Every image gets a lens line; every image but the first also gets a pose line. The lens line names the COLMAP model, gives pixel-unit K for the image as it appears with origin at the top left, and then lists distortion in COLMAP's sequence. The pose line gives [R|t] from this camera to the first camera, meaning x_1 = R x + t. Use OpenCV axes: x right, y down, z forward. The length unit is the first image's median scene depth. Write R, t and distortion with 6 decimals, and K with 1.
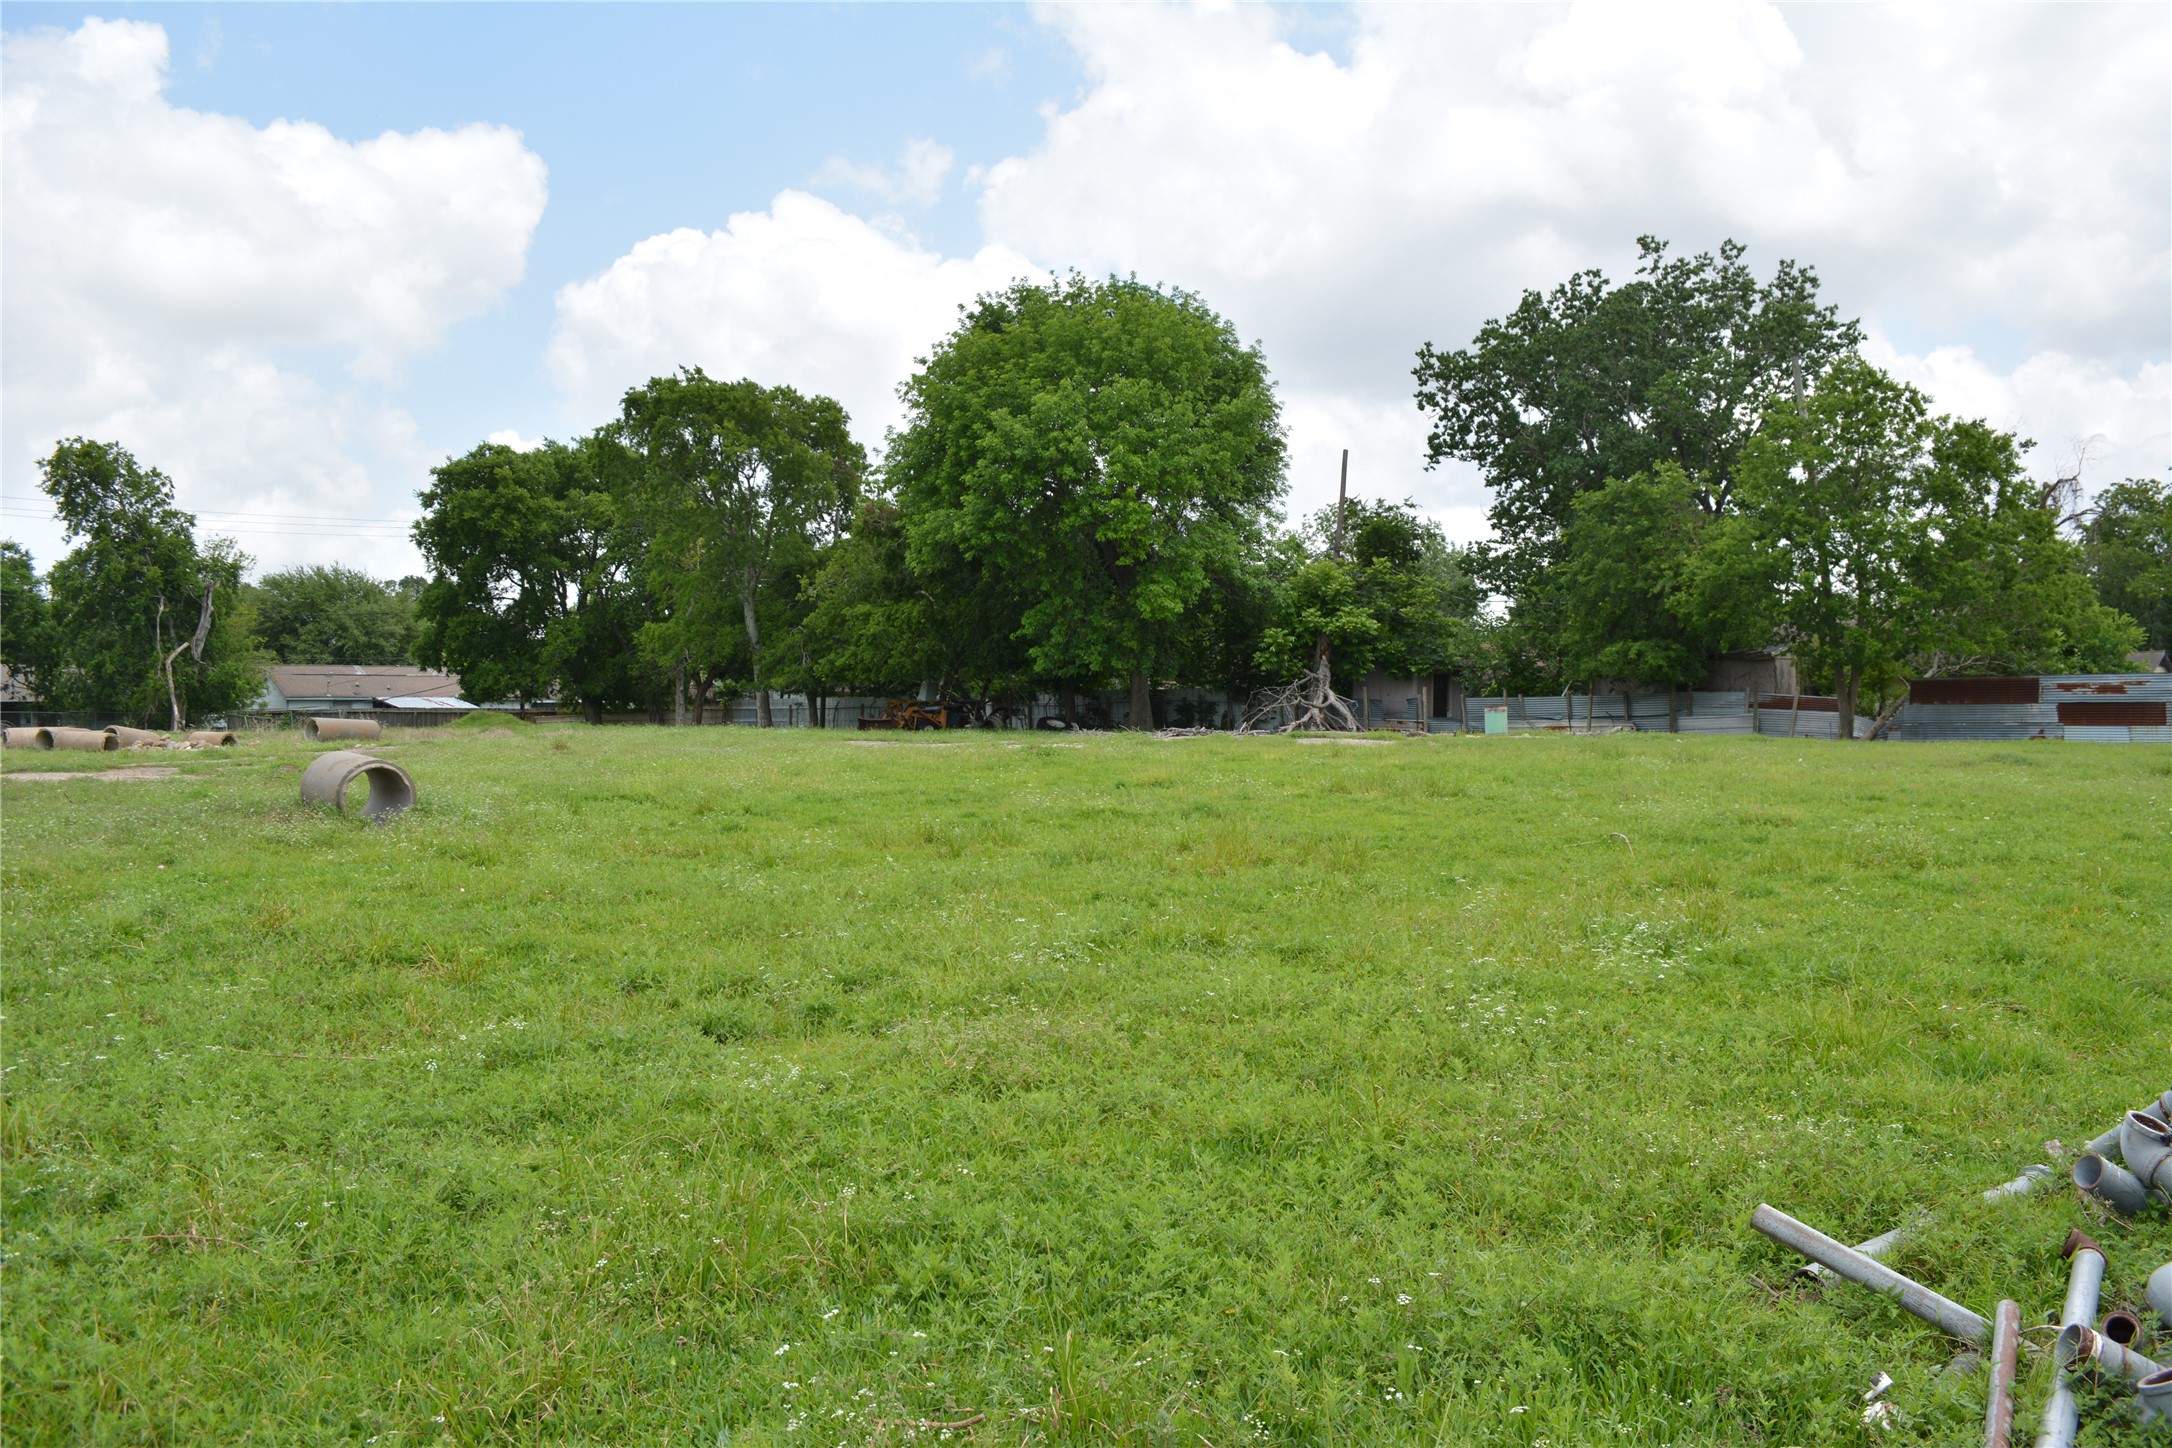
lens RADIAL K [[1716.5, 0, 1087.1], [0, 1716.5, 721.3], [0, 0, 1]] dist [-0.080803, 0.012193]
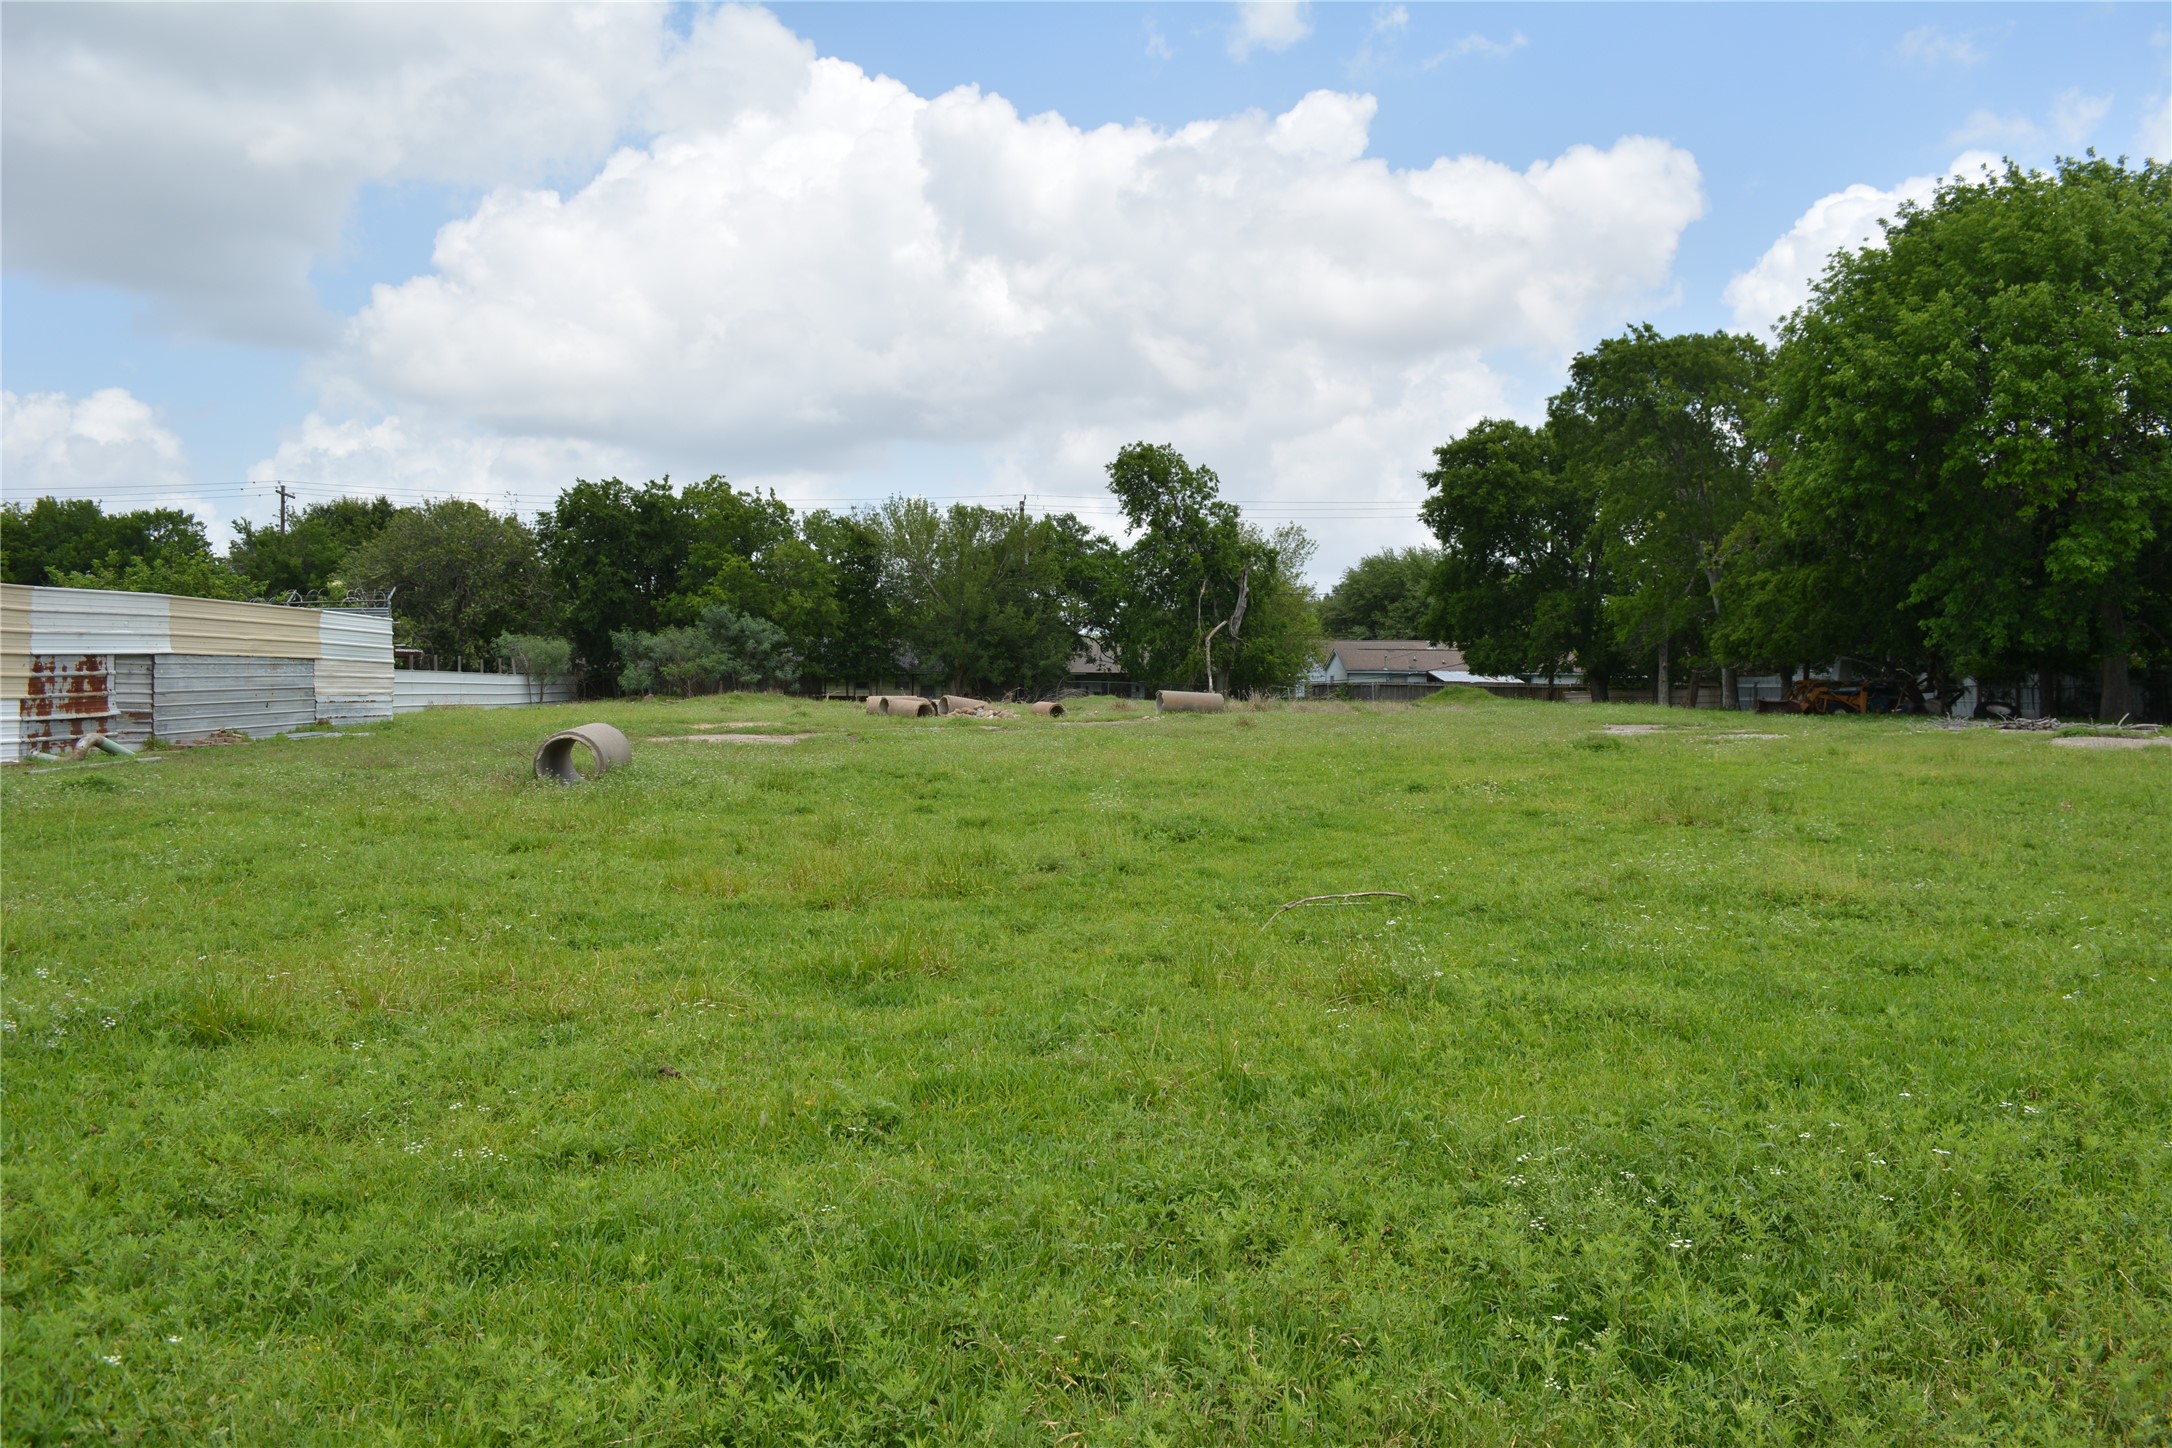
lens RADIAL K [[1716.5, 0, 1076.2], [0, 1716.5, 708.5], [0, 0, 1]] dist [-0.080803, 0.012193]
pose [[0.765003, 0.020196, -0.643710, 0.122126], [-0.015342, 0.999796, 0.013135, -0.002419], [0.643844, -0.000173, 0.765157, 0.071360]]
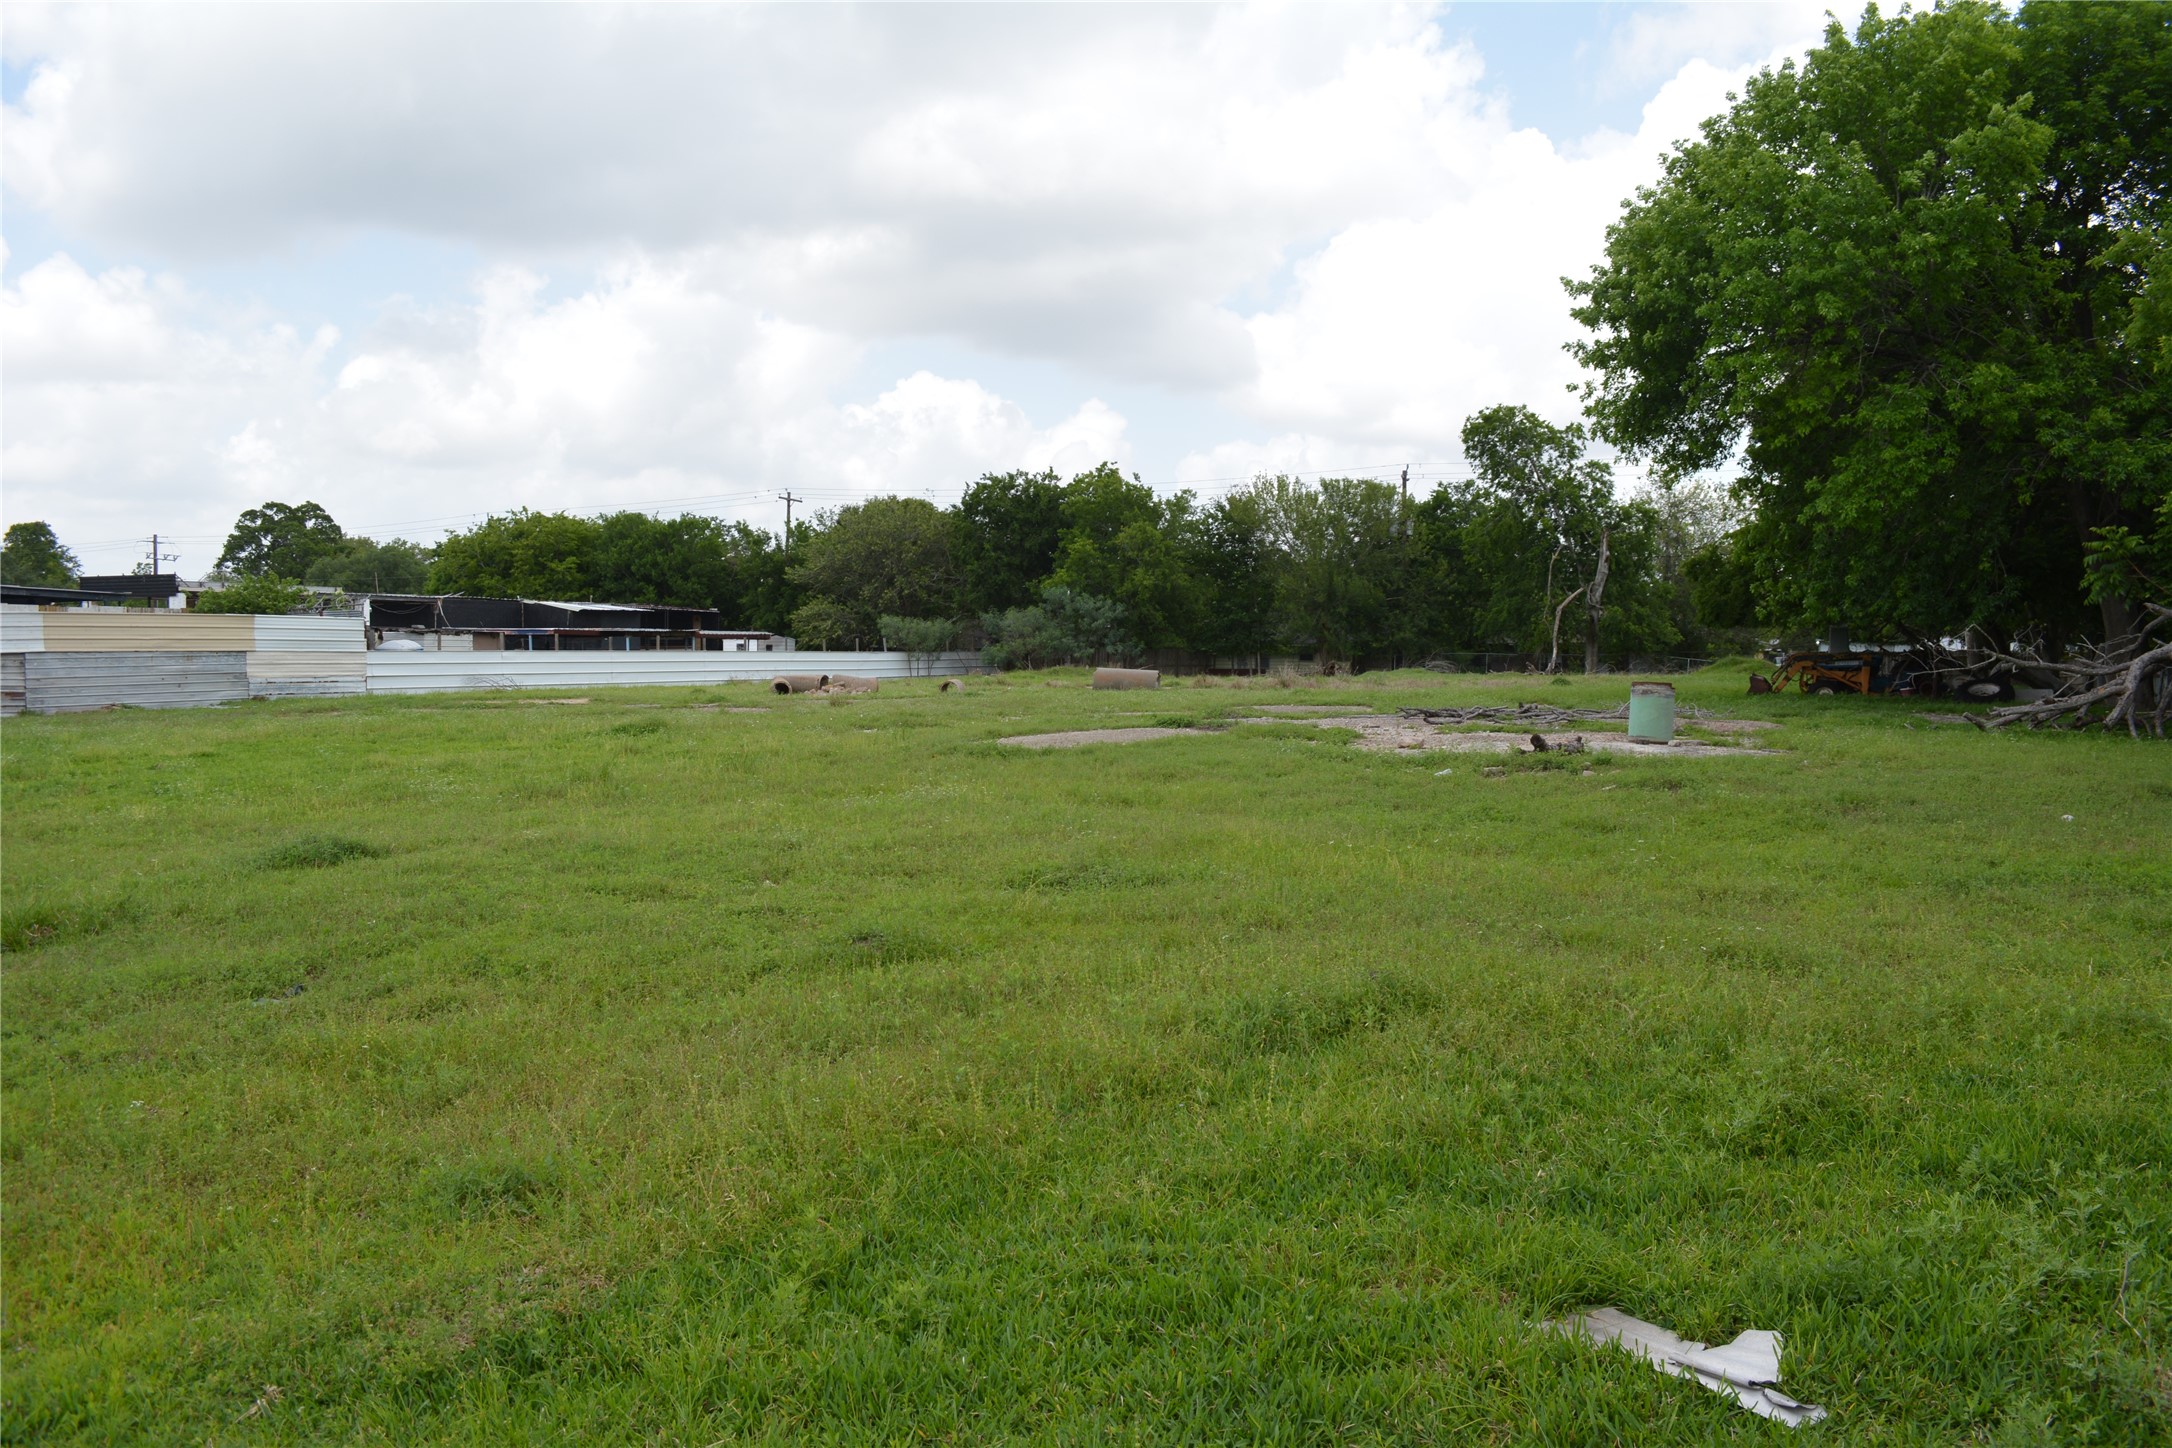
lens RADIAL K [[1716.5, 0, 1118.6], [0, 1716.5, 730.4], [0, 0, 1]] dist [-0.080803, 0.012193]
pose [[0.365170, 0.048922, -0.929654, 0.356010], [-0.006164, 0.998723, 0.050135, -0.010300], [0.930920, -0.012578, 0.365006, 0.353817]]
